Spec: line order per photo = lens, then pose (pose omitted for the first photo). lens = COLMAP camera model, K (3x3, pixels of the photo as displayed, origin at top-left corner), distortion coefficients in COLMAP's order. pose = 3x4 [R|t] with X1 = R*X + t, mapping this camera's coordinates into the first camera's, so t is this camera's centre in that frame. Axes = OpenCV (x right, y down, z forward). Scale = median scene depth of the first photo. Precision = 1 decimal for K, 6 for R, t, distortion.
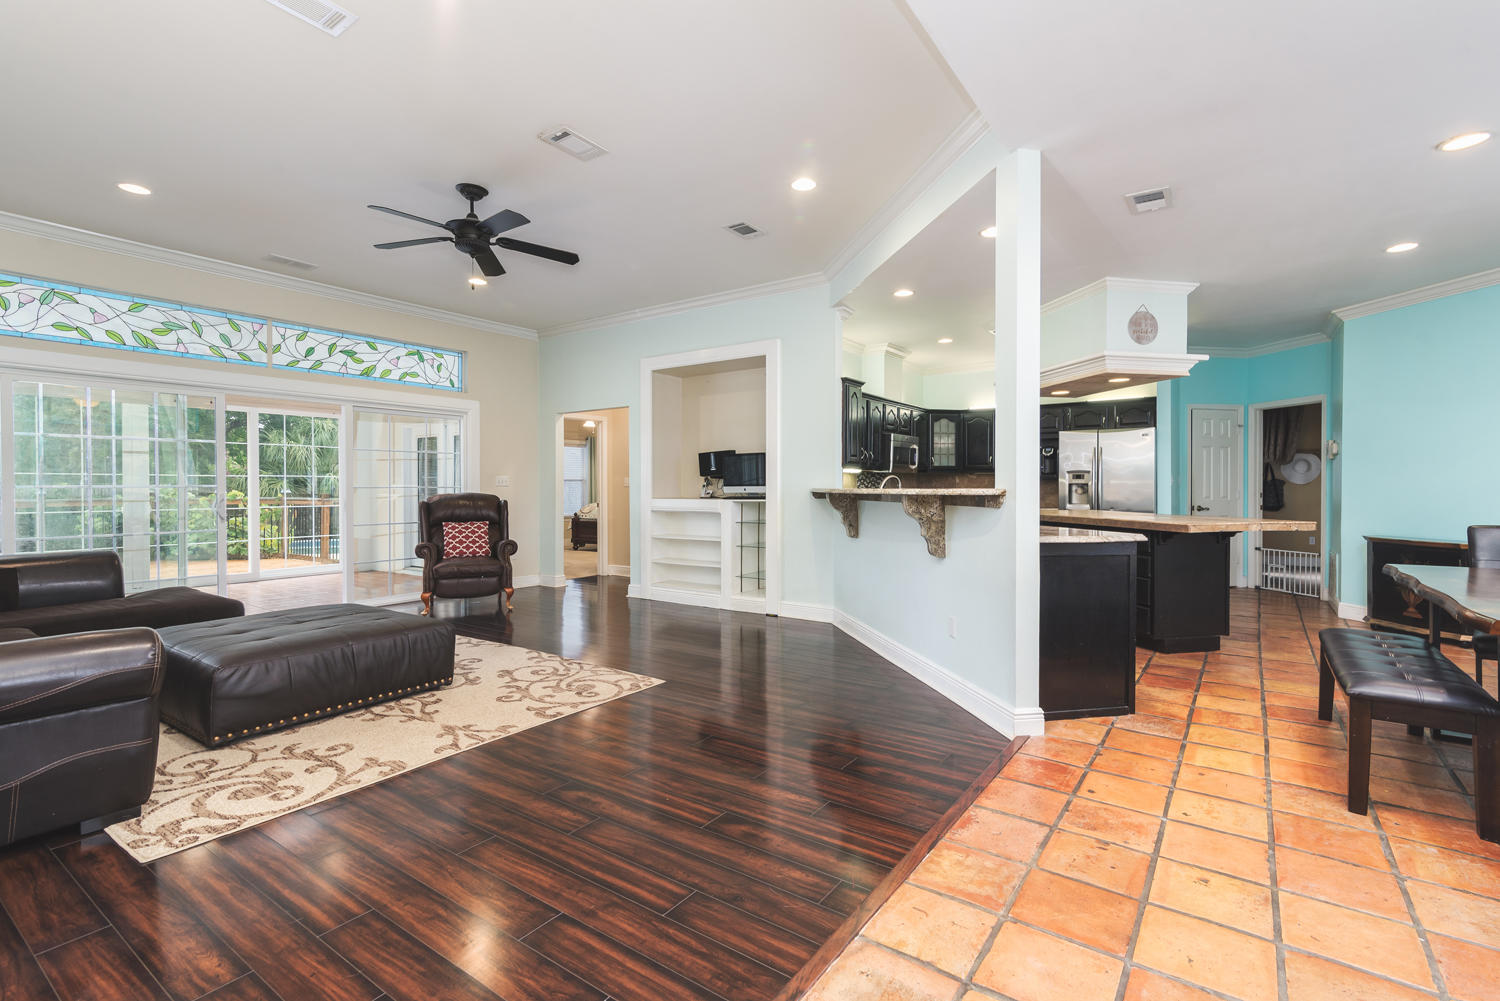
lens RADIAL K [[686.7, 0, 761.4], [0, 686.7, 487.9], [0, 0, 1]] dist [0.017084, -0.001133]
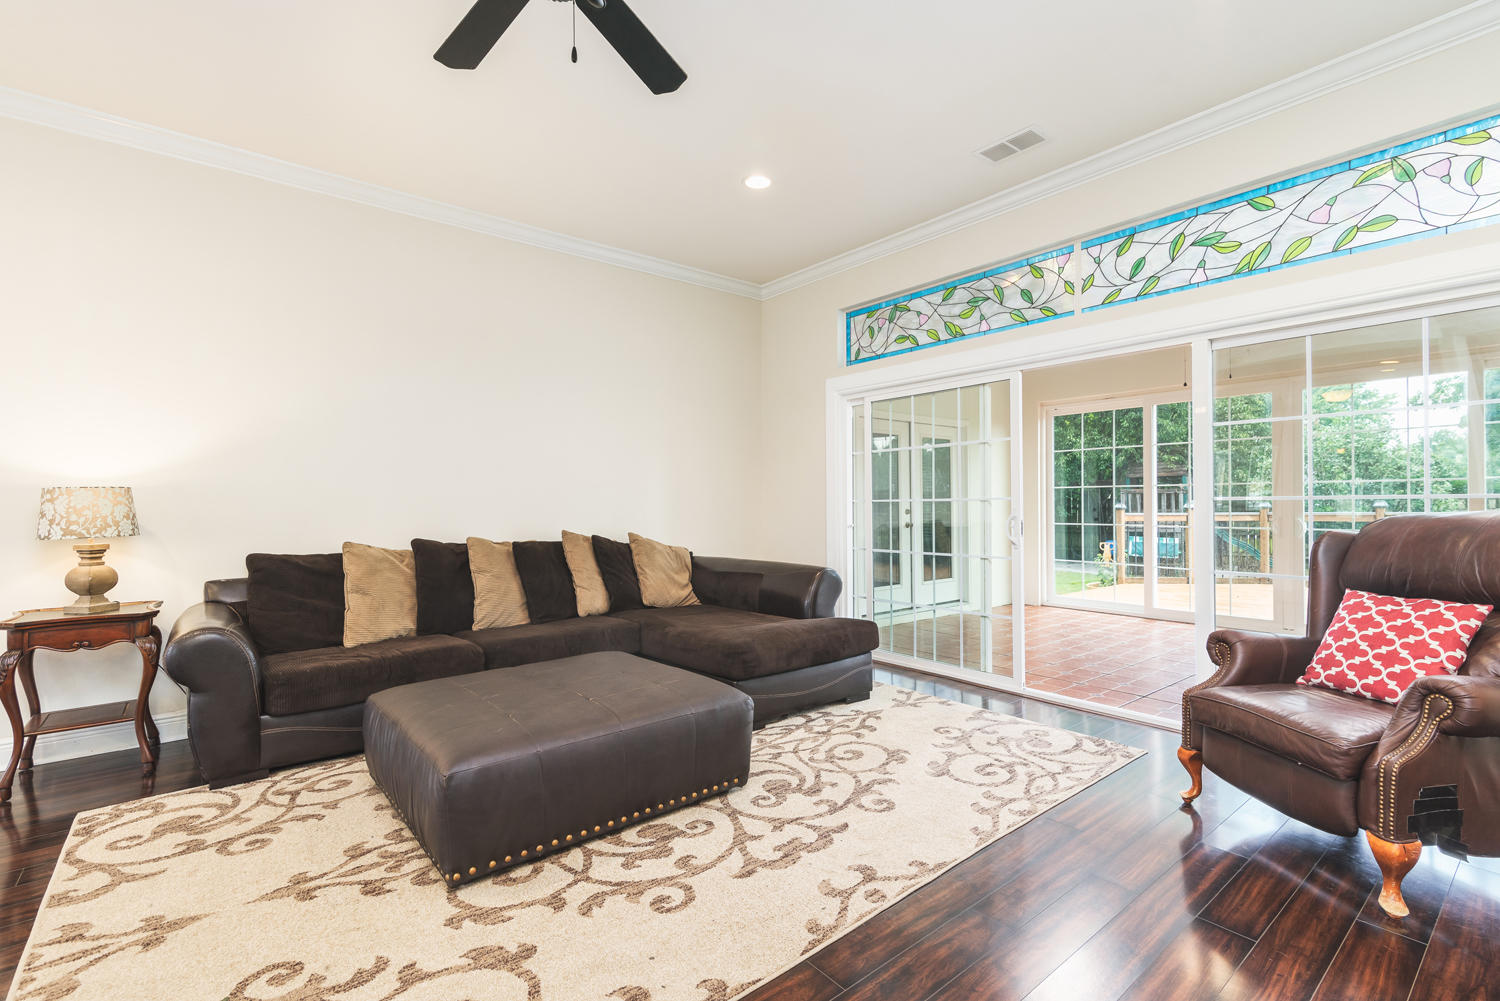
lens RADIAL K [[679.8, 0, 758.0], [0, 679.8, 498.8], [0, 0, 1]] dist [0.014963, -0.001211]
pose [[-0.264471, -0.005003, -0.964381, -0.015299], [0.005520, 0.999962, -0.006701, 0.001085], [0.964378, -0.007095, -0.264433, 1.017146]]
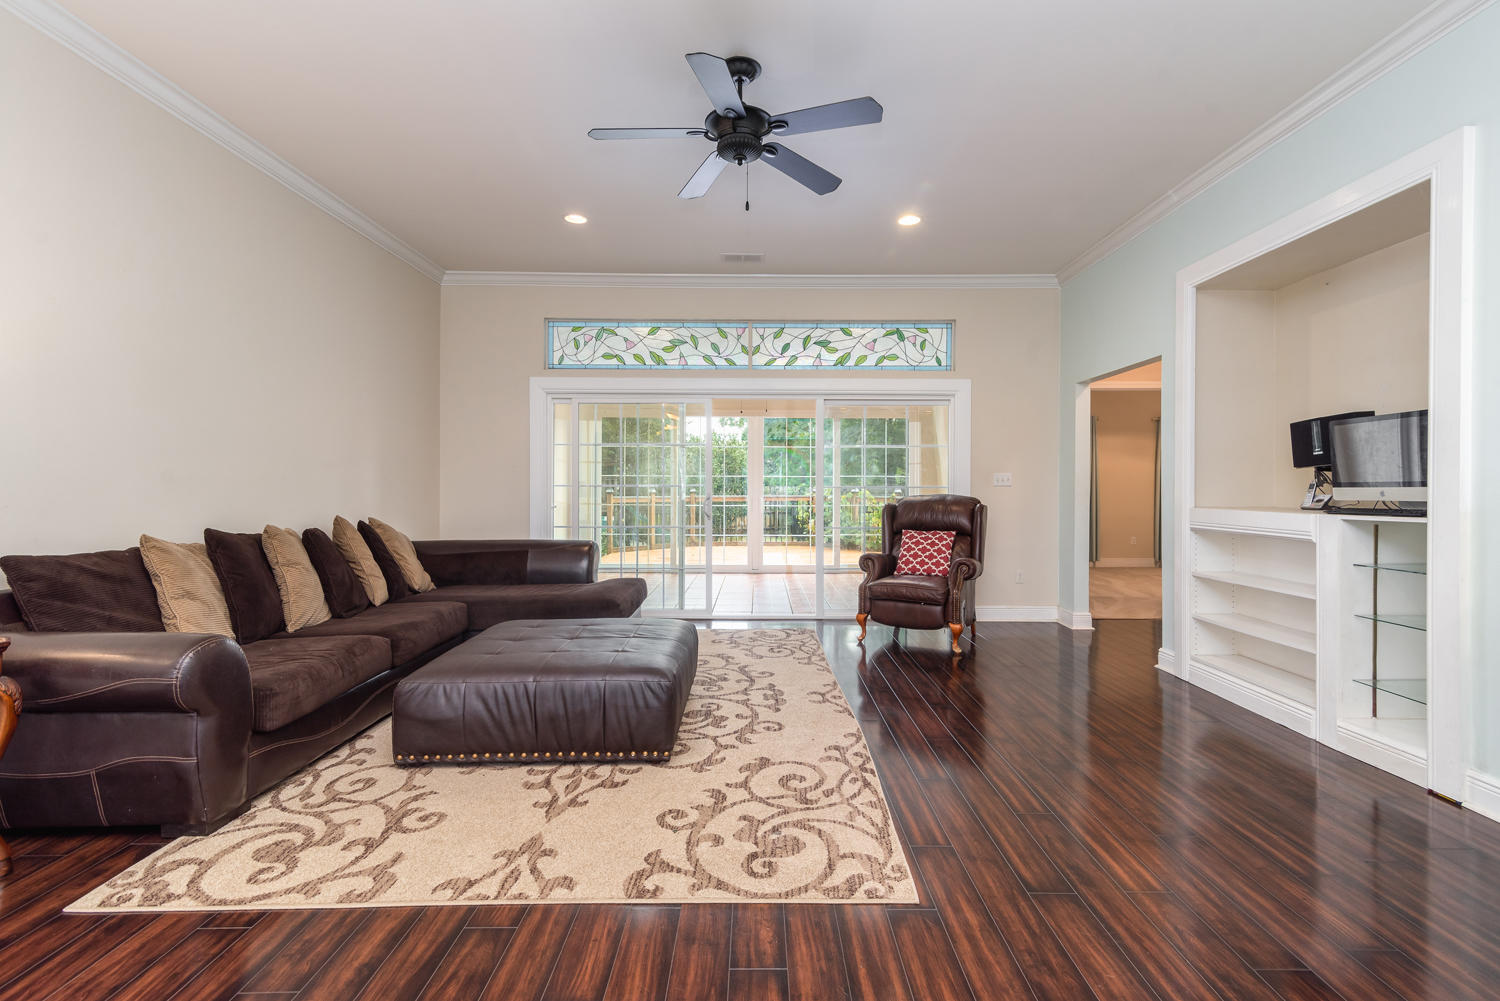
lens RADIAL K [[686.7, 0, 761.4], [0, 686.7, 487.9], [0, 0, 1]] dist [0.017084, -0.001133]
pose [[0.579045, 0.003344, -0.815289, 0.141944], [-0.004046, 0.999991, 0.001228, -0.000925], [0.815286, 0.002588, 0.579053, 0.497667]]
